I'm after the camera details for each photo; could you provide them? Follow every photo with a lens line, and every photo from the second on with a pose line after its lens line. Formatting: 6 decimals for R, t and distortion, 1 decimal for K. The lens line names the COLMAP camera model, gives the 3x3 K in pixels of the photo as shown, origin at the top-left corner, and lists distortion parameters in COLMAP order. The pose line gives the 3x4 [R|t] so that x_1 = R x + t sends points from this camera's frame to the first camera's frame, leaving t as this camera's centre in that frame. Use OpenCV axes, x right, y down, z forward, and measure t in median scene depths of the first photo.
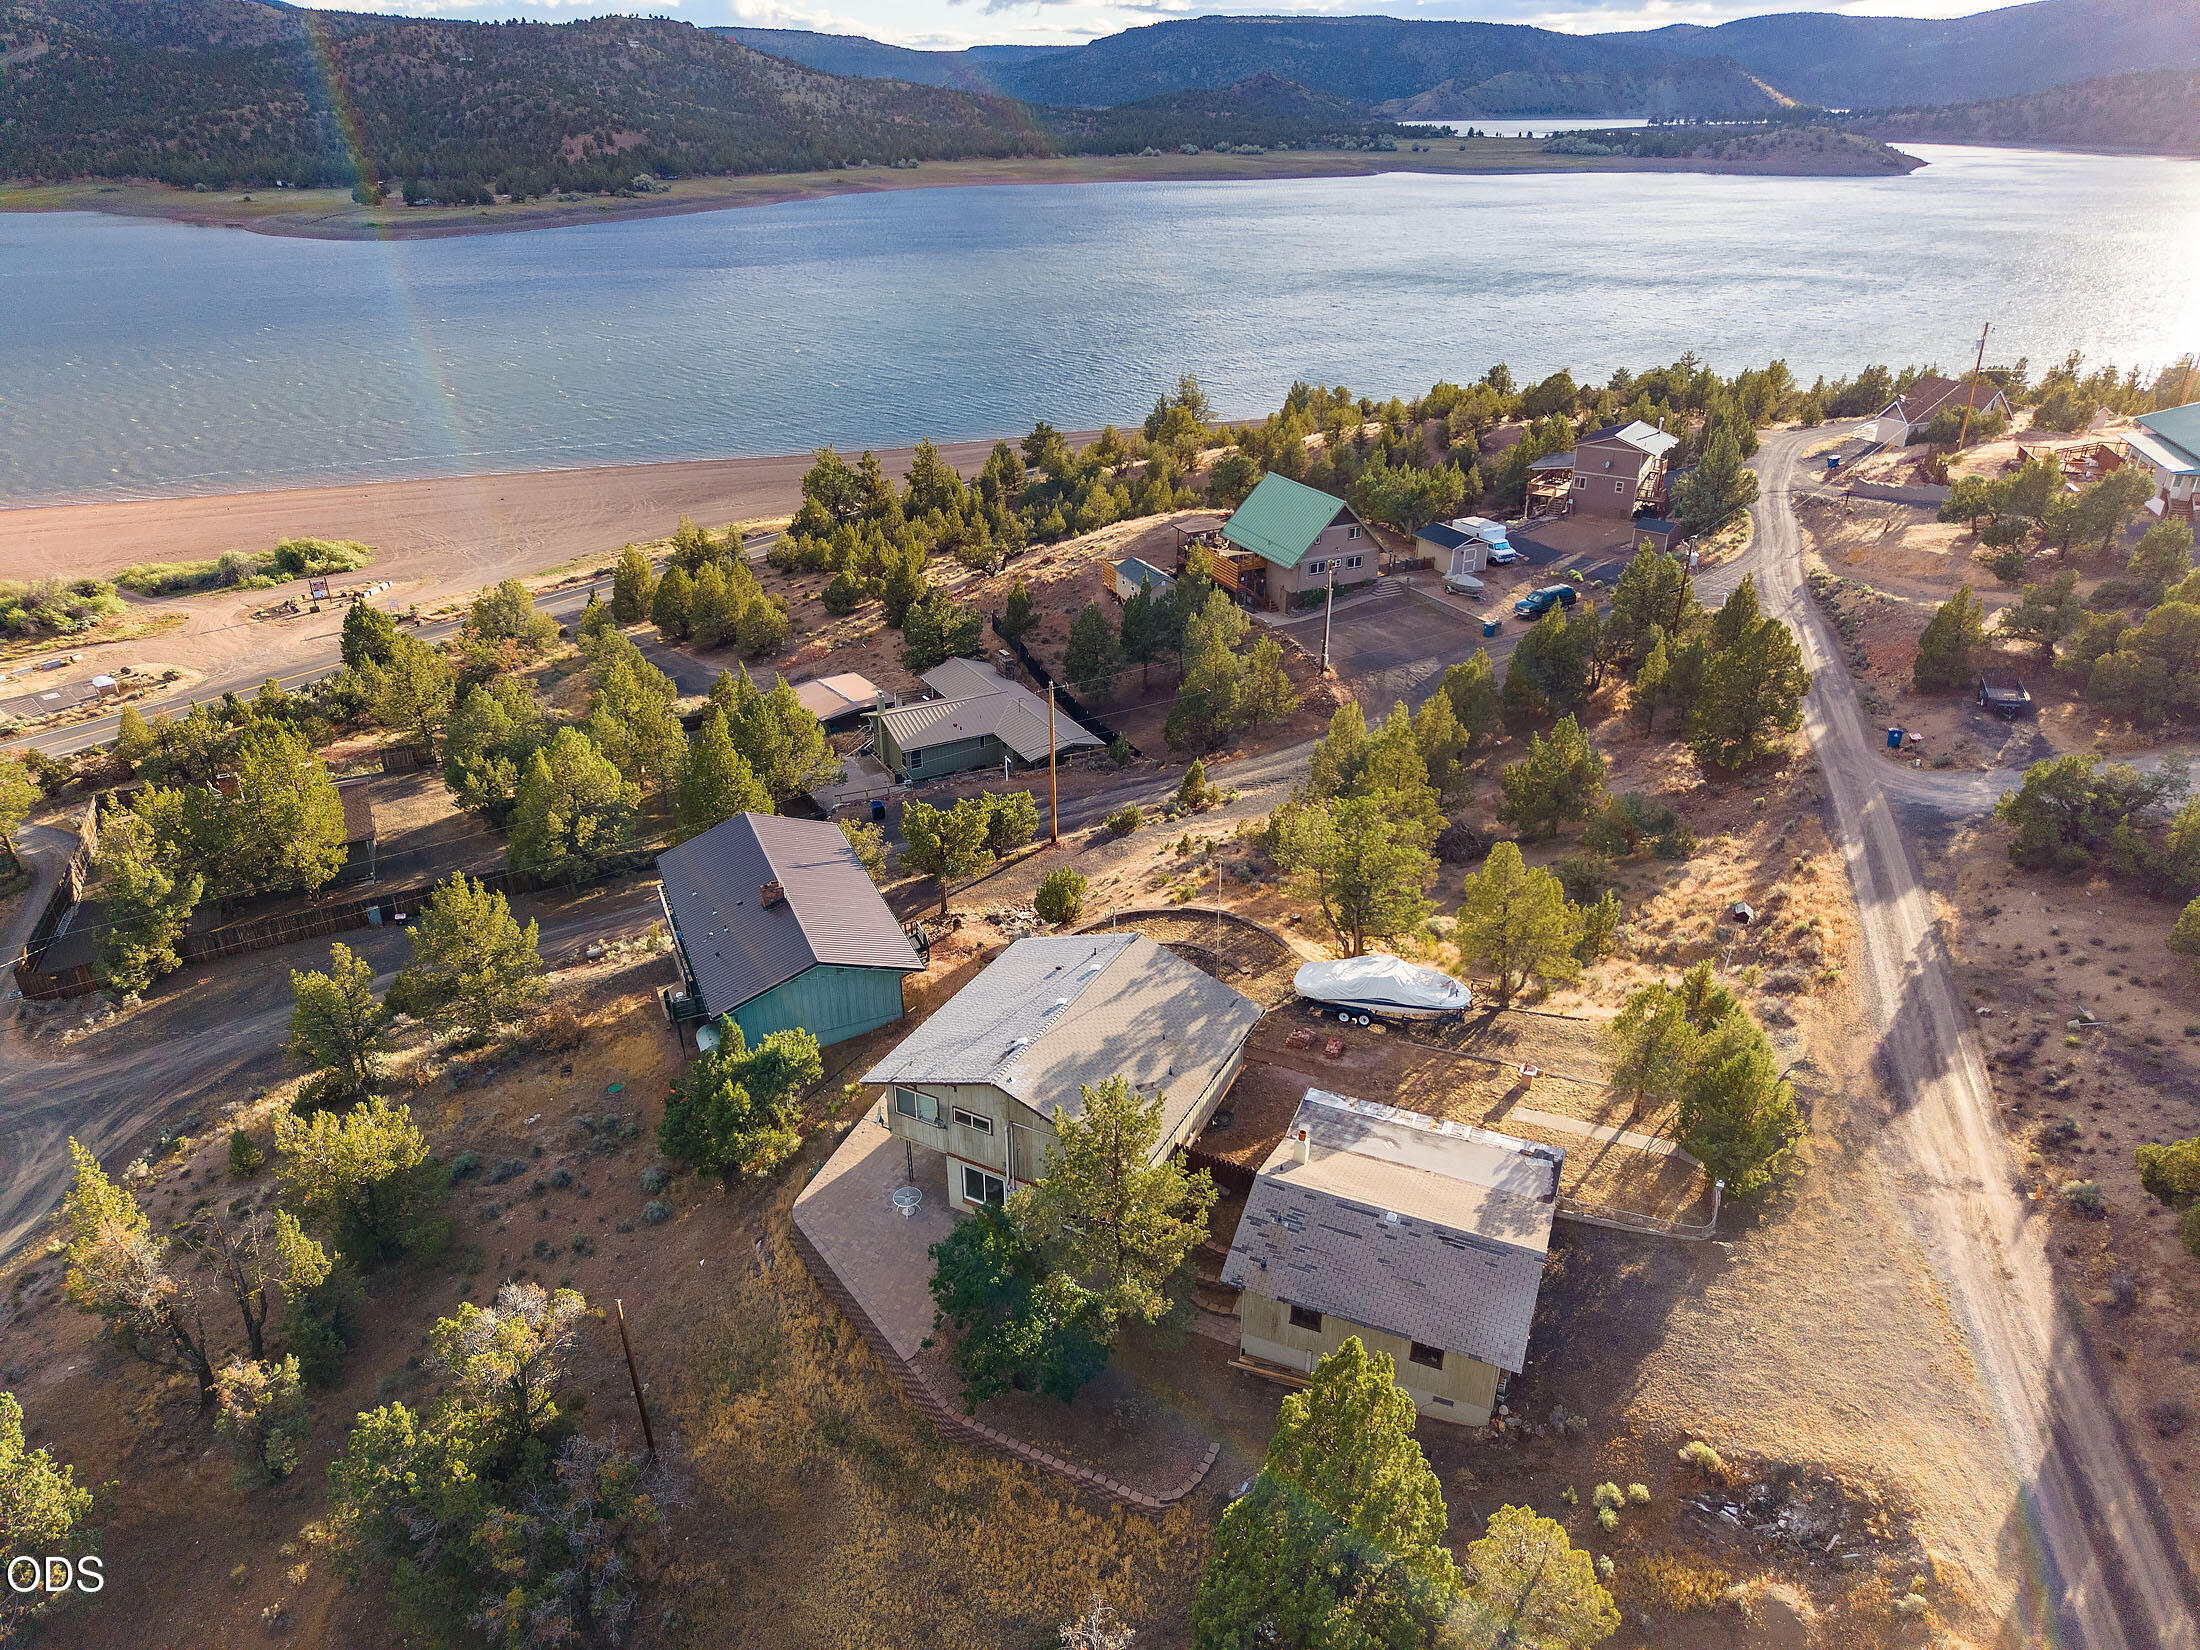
lens RADIAL K [[1497.4, 0, 1100.0], [0, 1497.4, 825.0], [0, 0, 1]] dist [-0.007000, 0.000803]
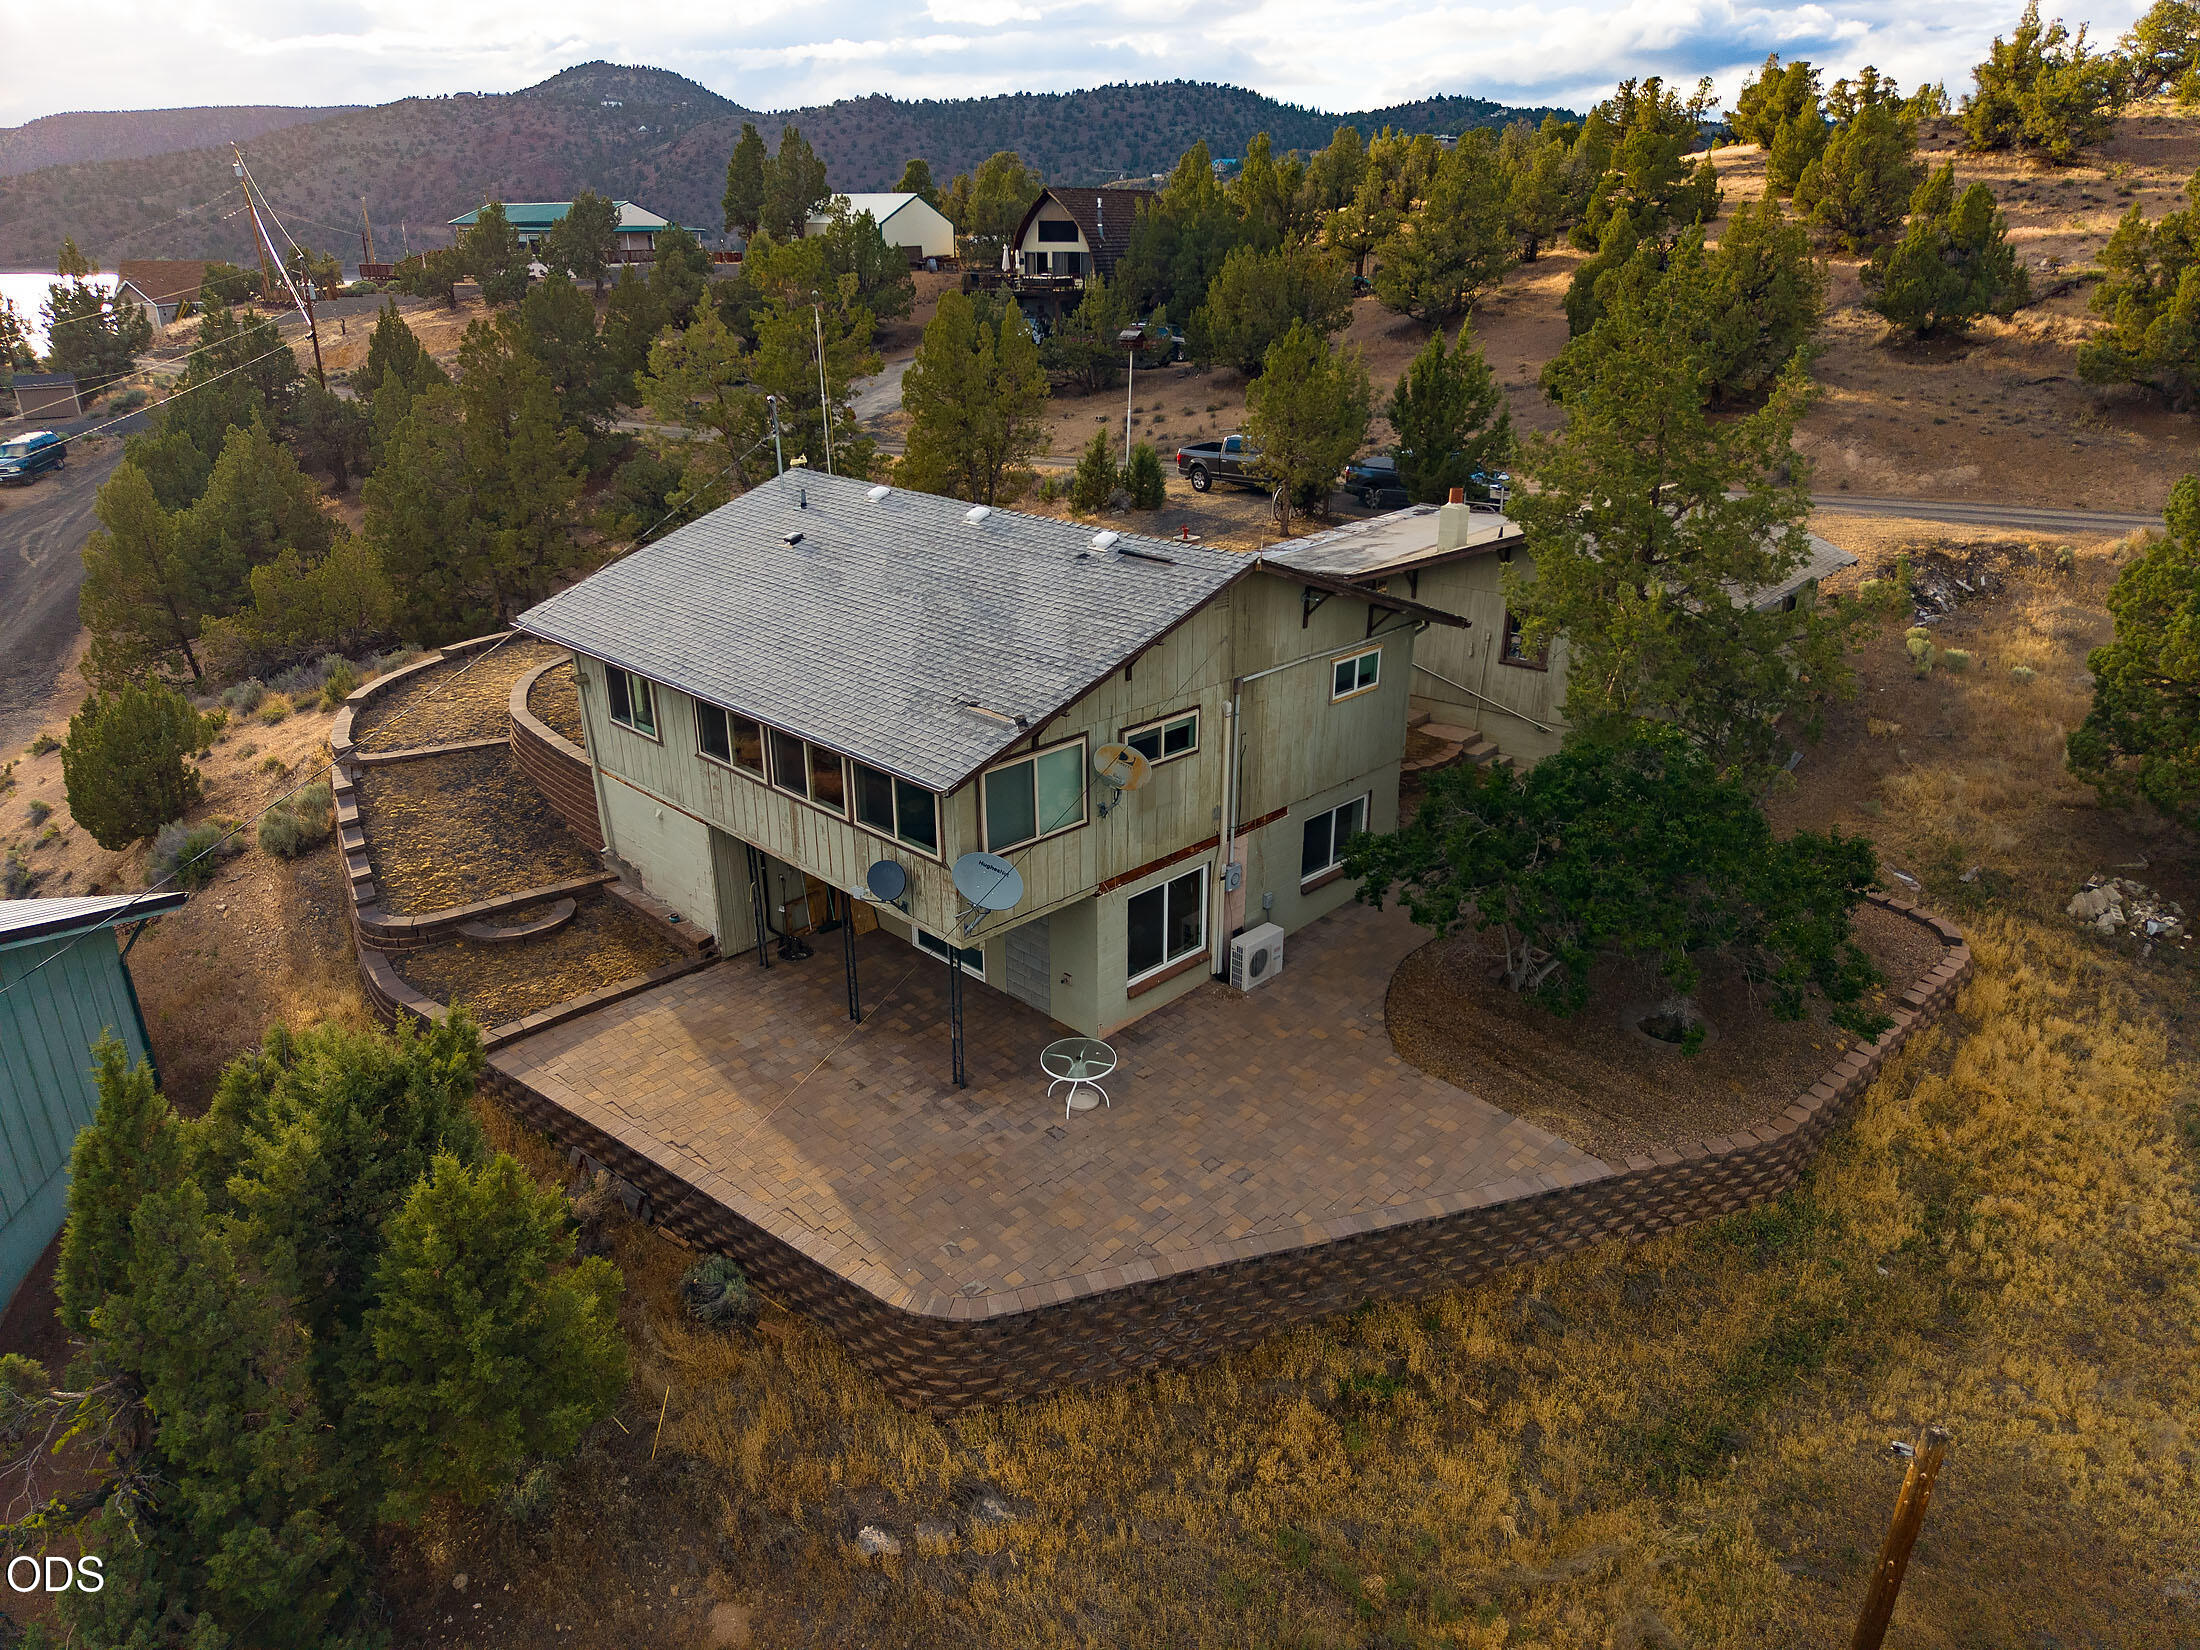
lens RADIAL K [[1452.2, 0, 1100.0], [0, 1452.2, 825.0], [0, 0, 1]] dist [0.068670, -0.067904]
pose [[0.283107, -0.355902, 0.890609, -0.184212], [0.426273, 0.878533, 0.215573, 0.052253], [-0.859152, 0.318612, 0.400431, 0.356944]]
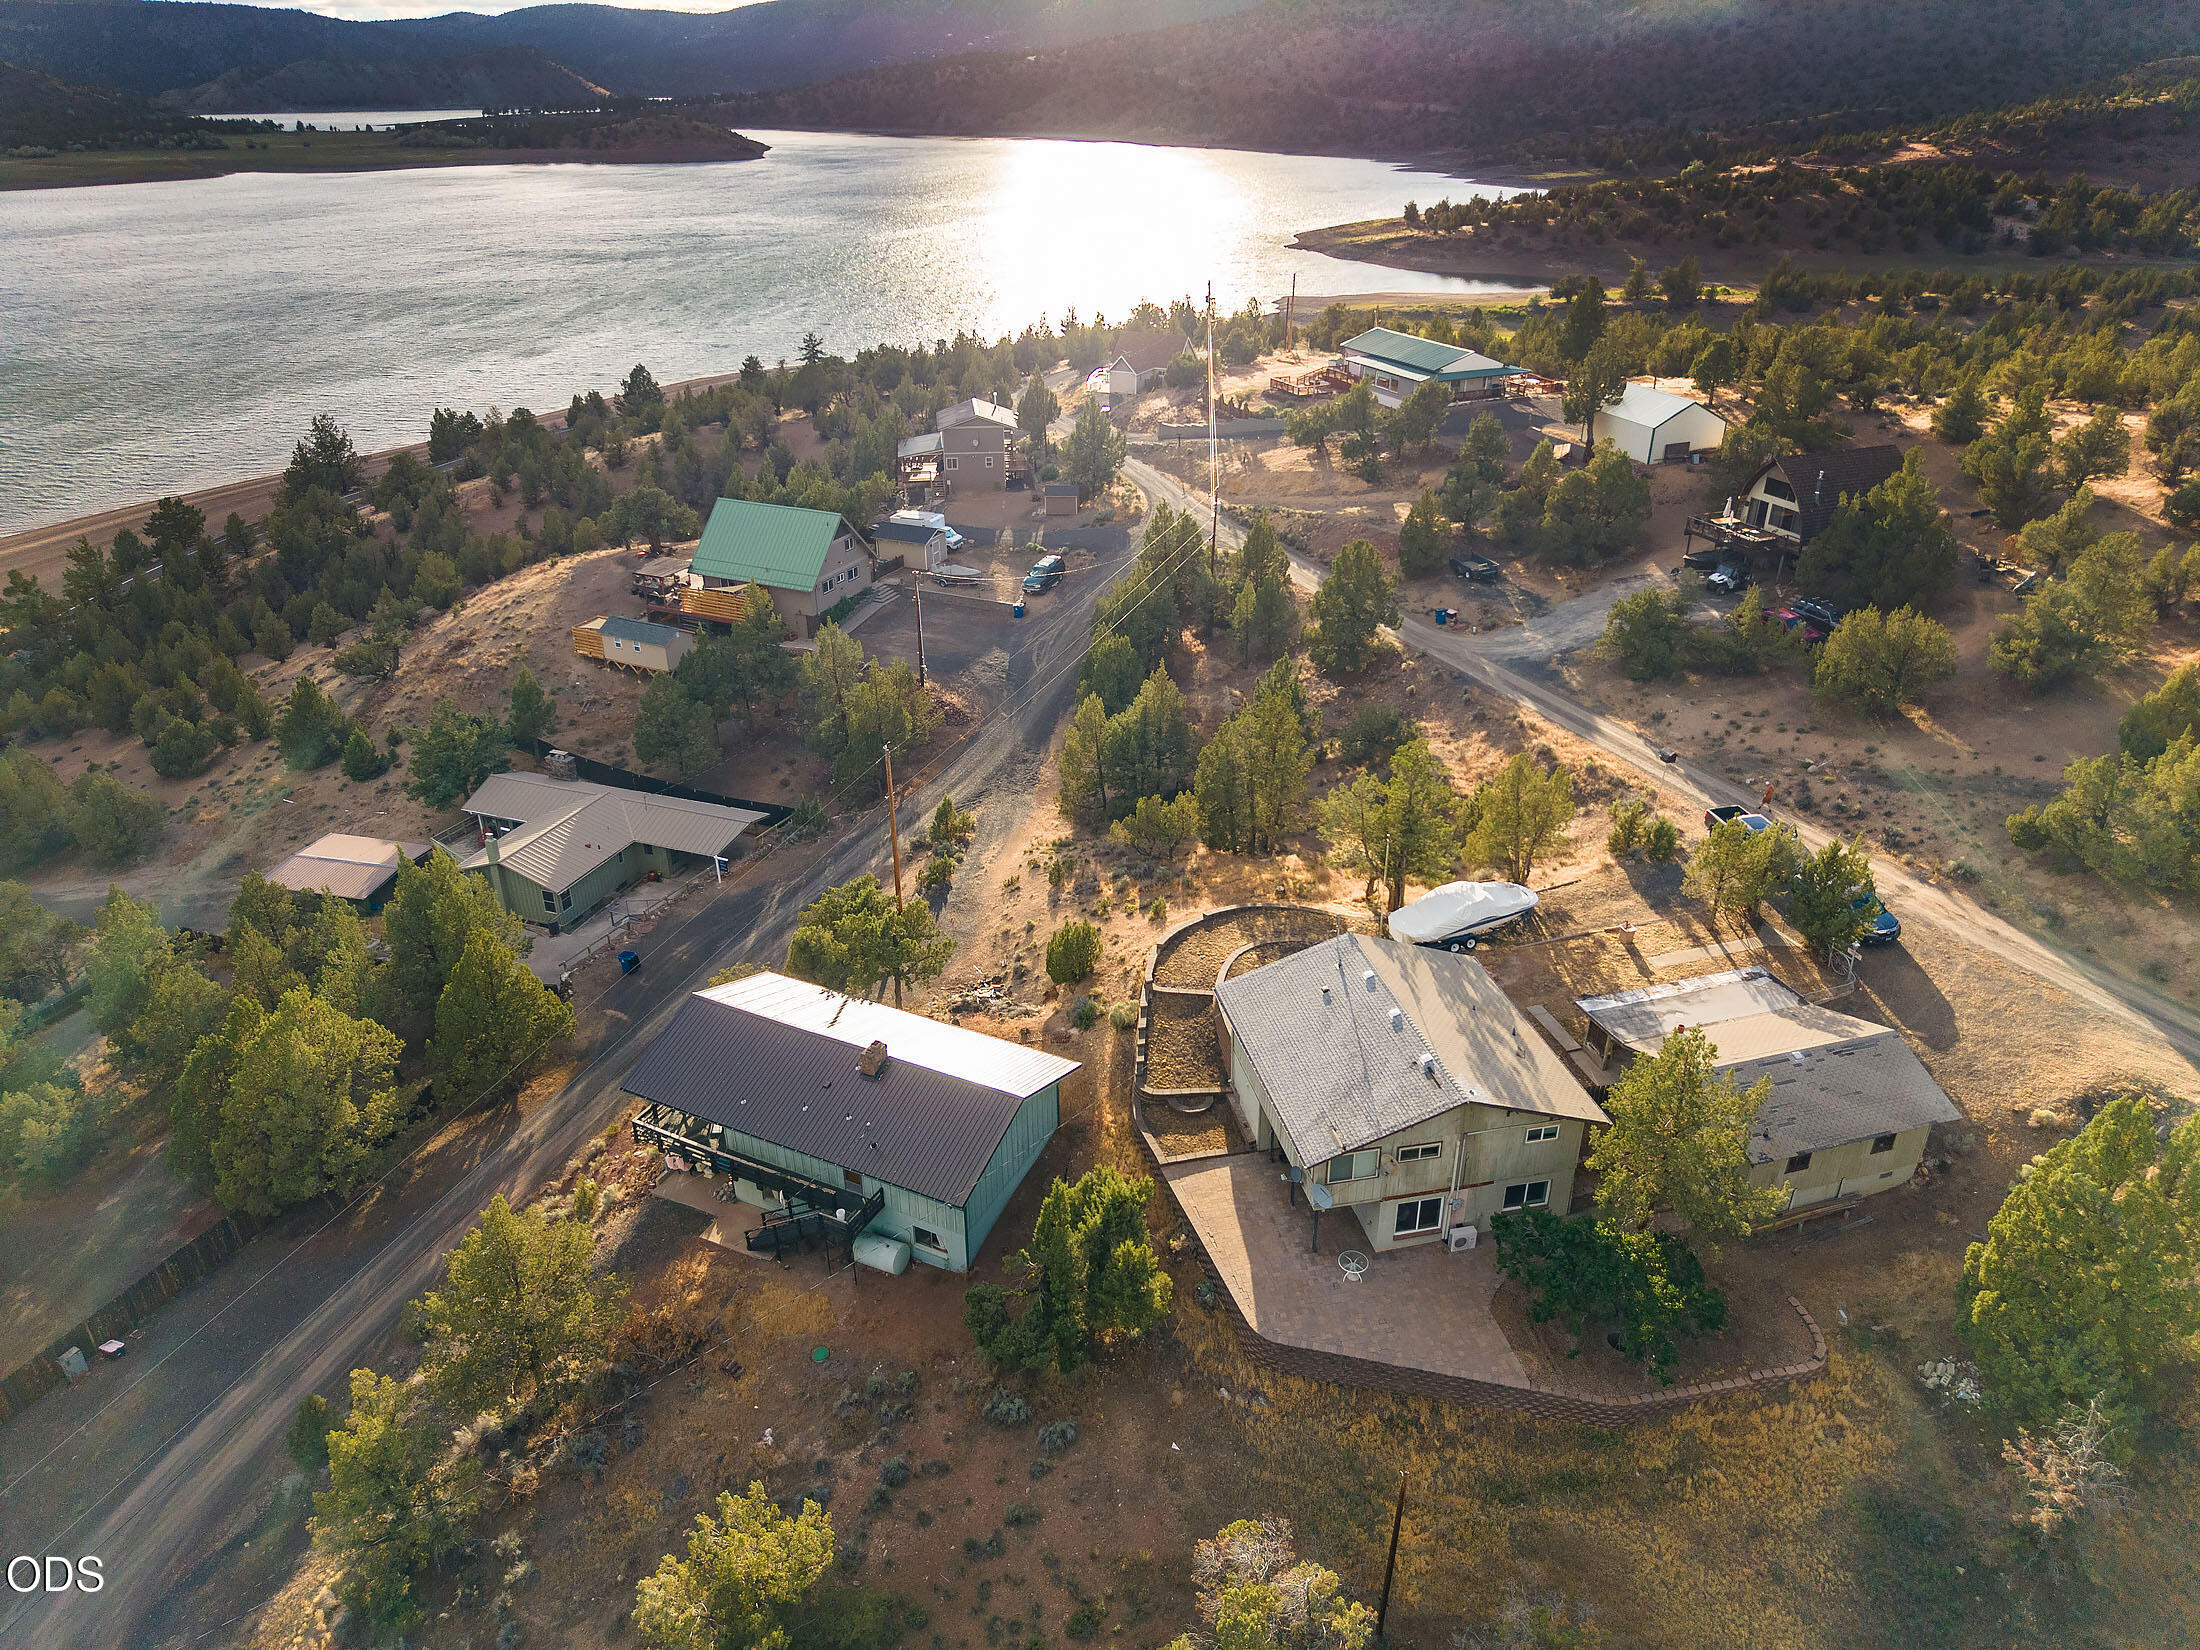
lens RADIAL K [[1475.4, 0, 1100.0], [0, 1475.4, 825.0], [0, 0, 1]] dist [0.010033, -0.004403]
pose [[0.756855, -0.294061, 0.583693, -0.311337], [0.288338, 0.951690, 0.105578, -0.071653], [-0.586542, 0.088393, 0.805081, 0.130440]]
